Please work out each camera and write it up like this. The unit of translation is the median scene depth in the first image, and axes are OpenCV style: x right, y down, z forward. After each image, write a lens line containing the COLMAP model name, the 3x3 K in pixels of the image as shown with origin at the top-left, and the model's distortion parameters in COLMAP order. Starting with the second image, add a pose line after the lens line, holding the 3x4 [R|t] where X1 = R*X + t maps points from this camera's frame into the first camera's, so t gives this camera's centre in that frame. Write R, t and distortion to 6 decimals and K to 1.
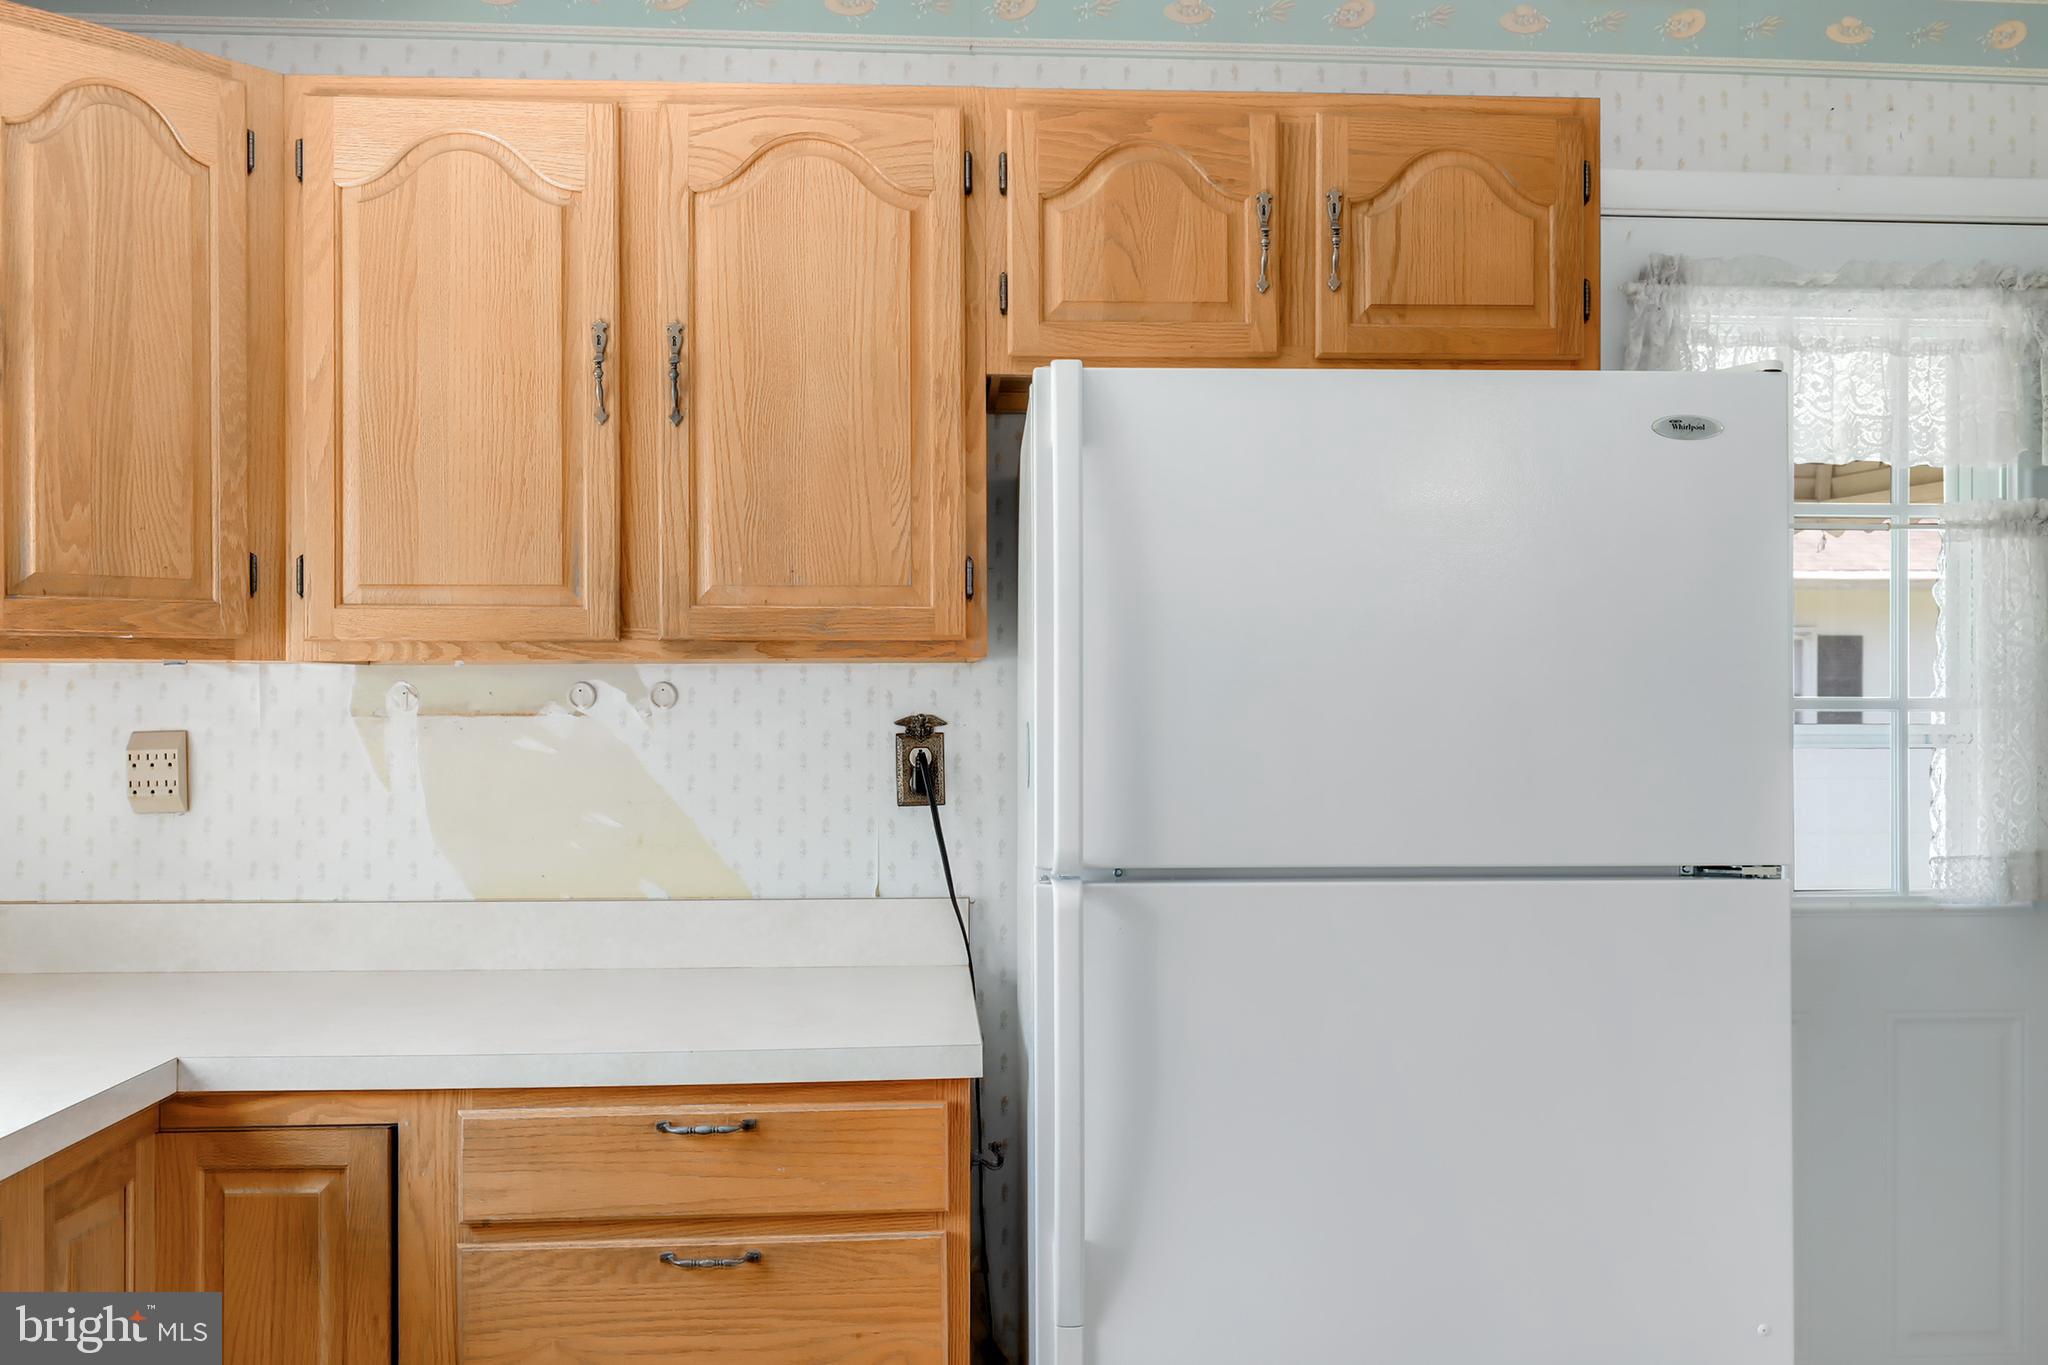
lens RADIAL K [[1762.8, 0, 1023.9], [0, 1762.8, 690.6], [0, 0, 1]] dist [0.010899, -0.001183]
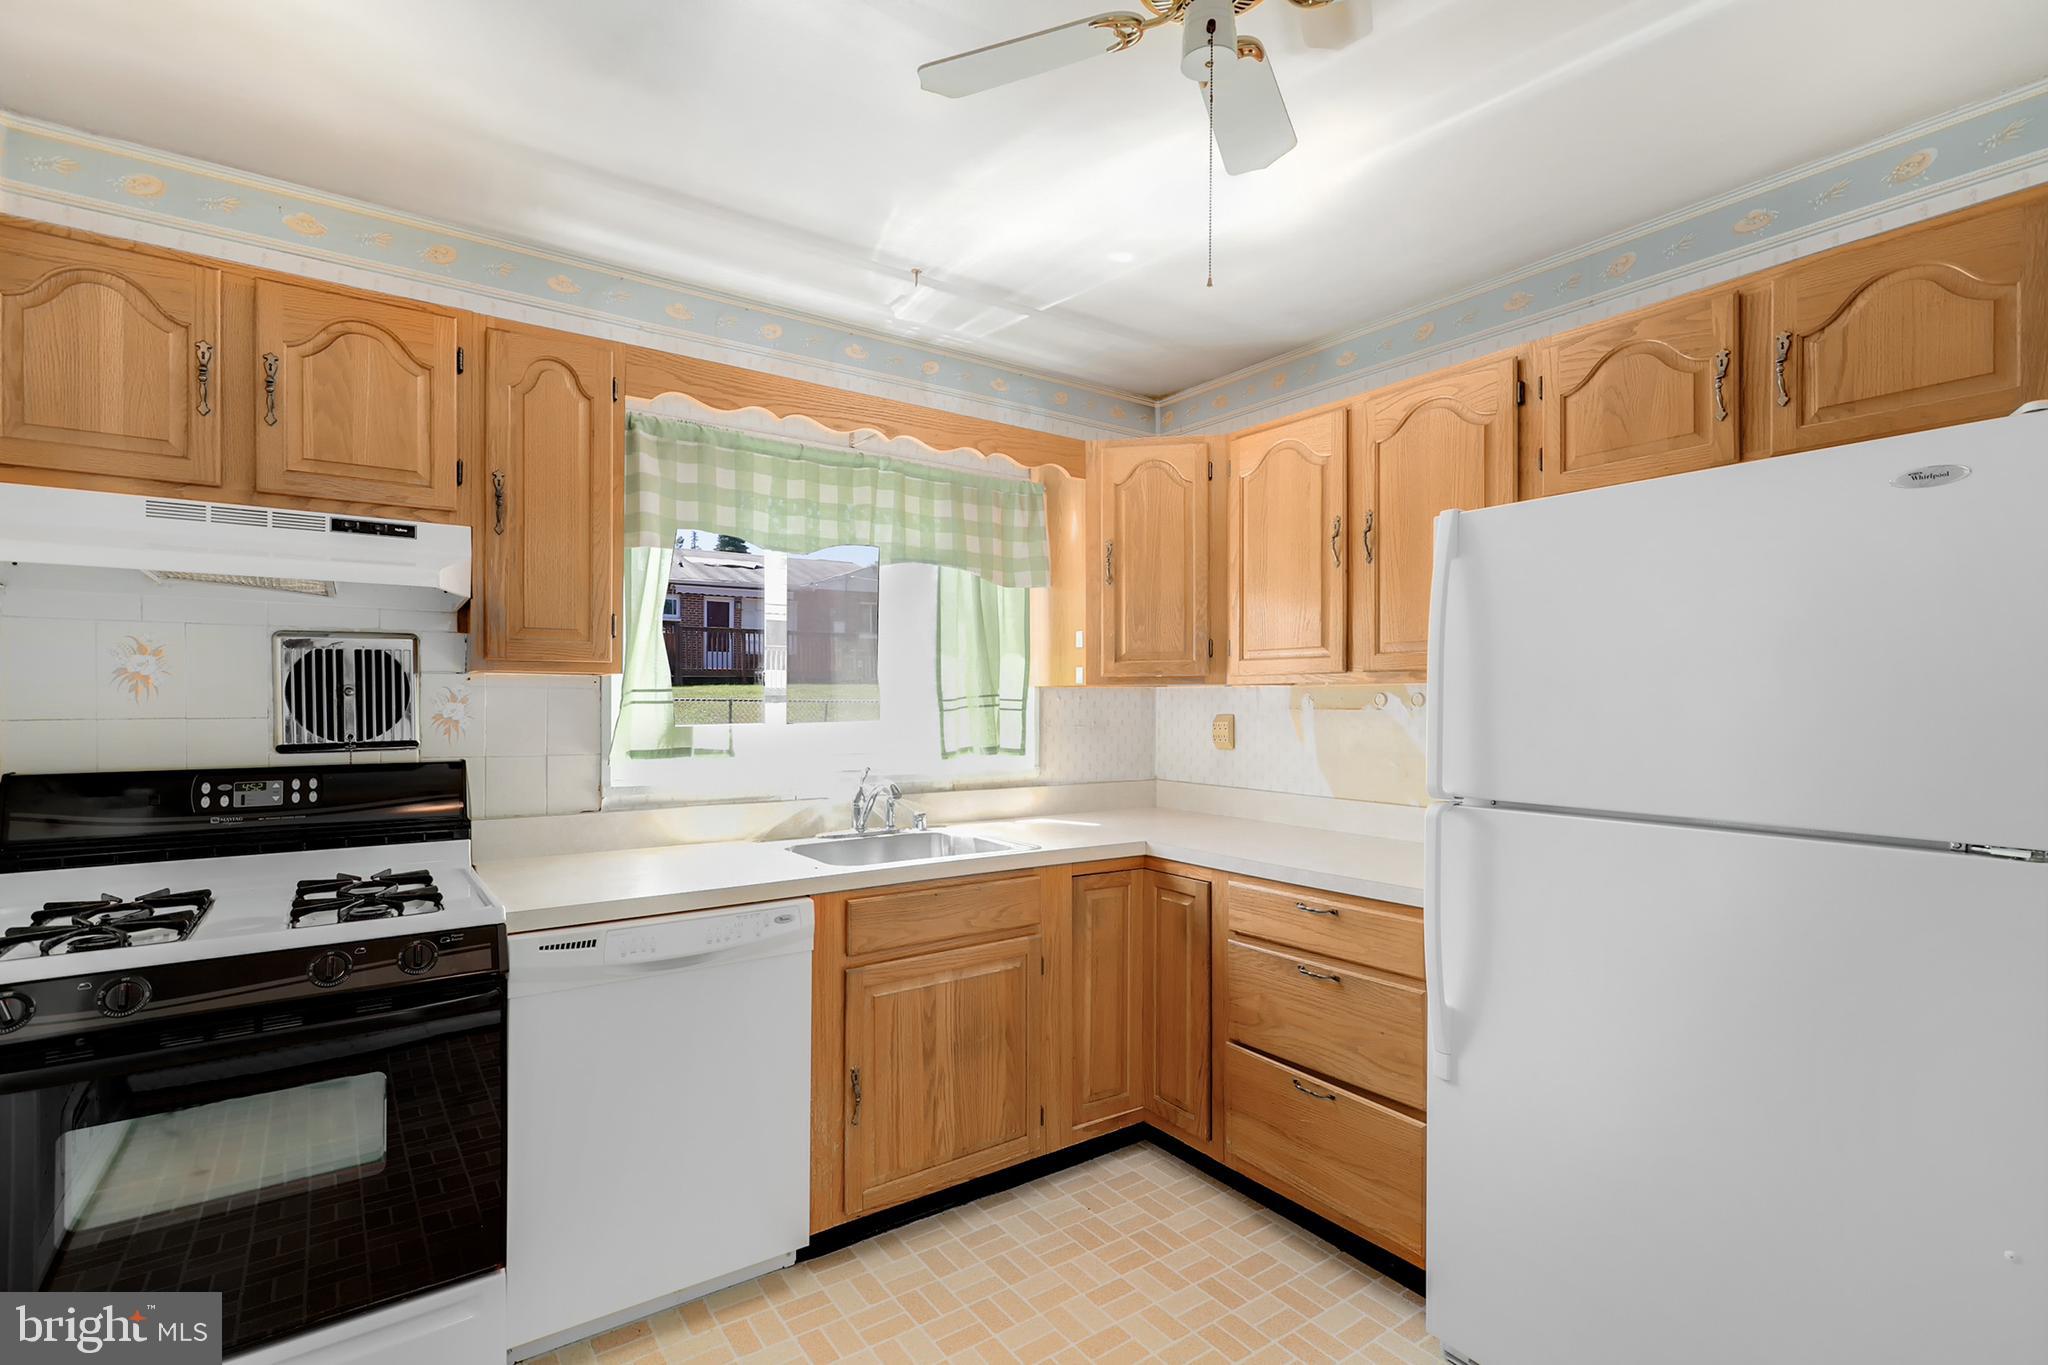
lens RADIAL K [[929.3, 0, 1027.8], [0, 929.3, 698.1], [0, 0, 1]] dist [0.010064, 0.000008]
pose [[0.540346, 0.000191, -0.841443, 0.476750], [-0.001135, 0.999999, -0.000502, 0.002416], [0.841442, 0.001226, 0.540346, 0.112581]]
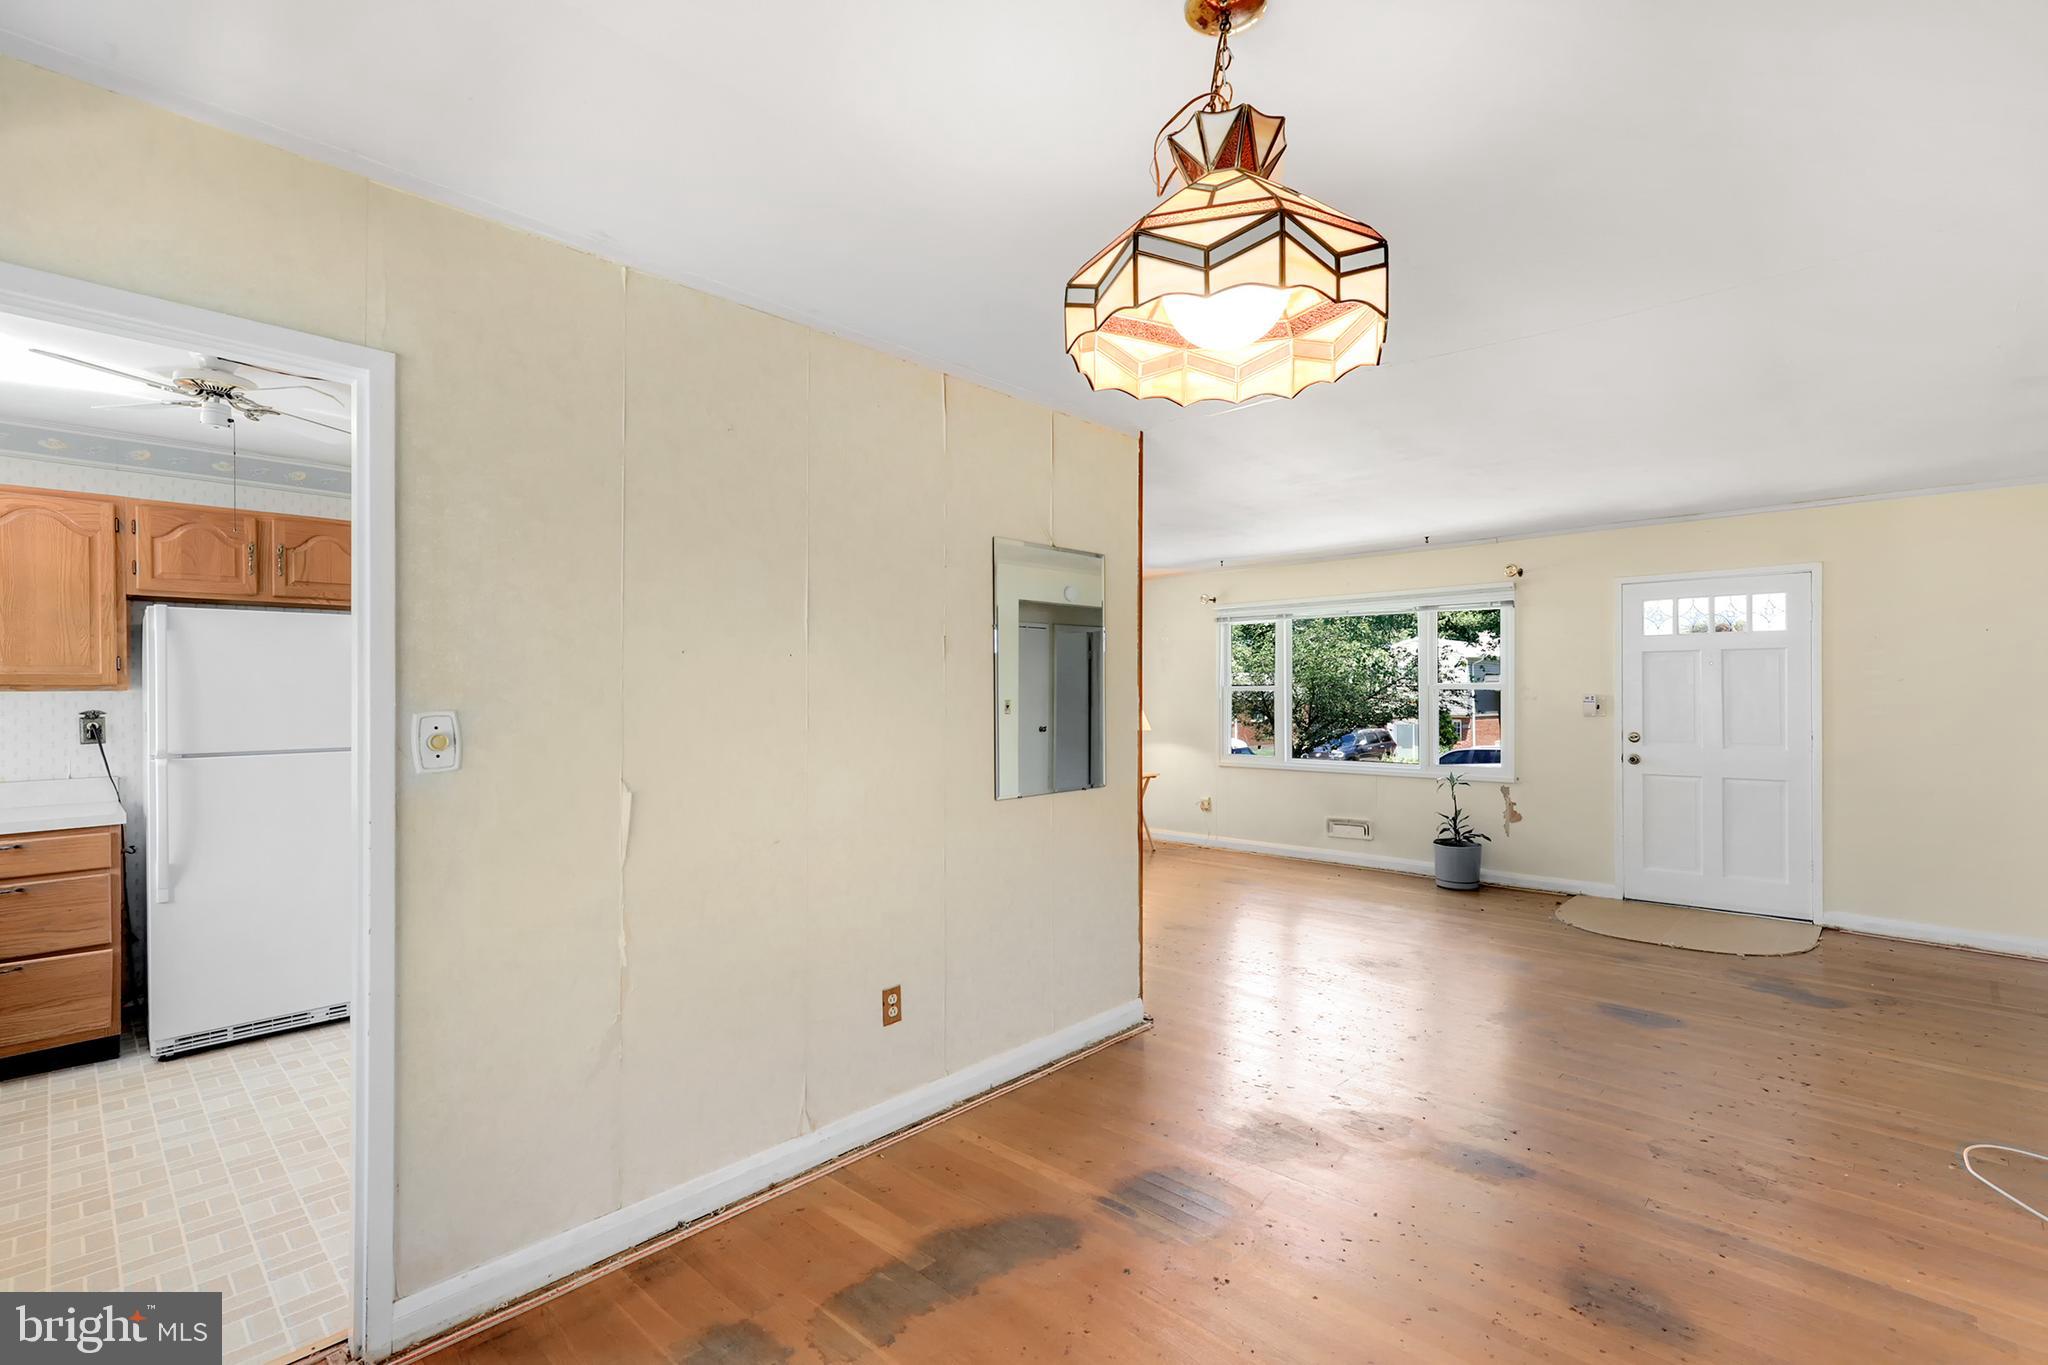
lens RADIAL K [[929.3, 0, 1027.8], [0, 929.3, 698.1], [0, 0, 1]] dist [0.010064, 0.000008]
pose [[0.733510, -0.004555, 0.679663, 0.017464], [0.000015, 0.999978, 0.006685, -0.016531], [-0.679678, -0.004893, 0.733494, -1.174494]]
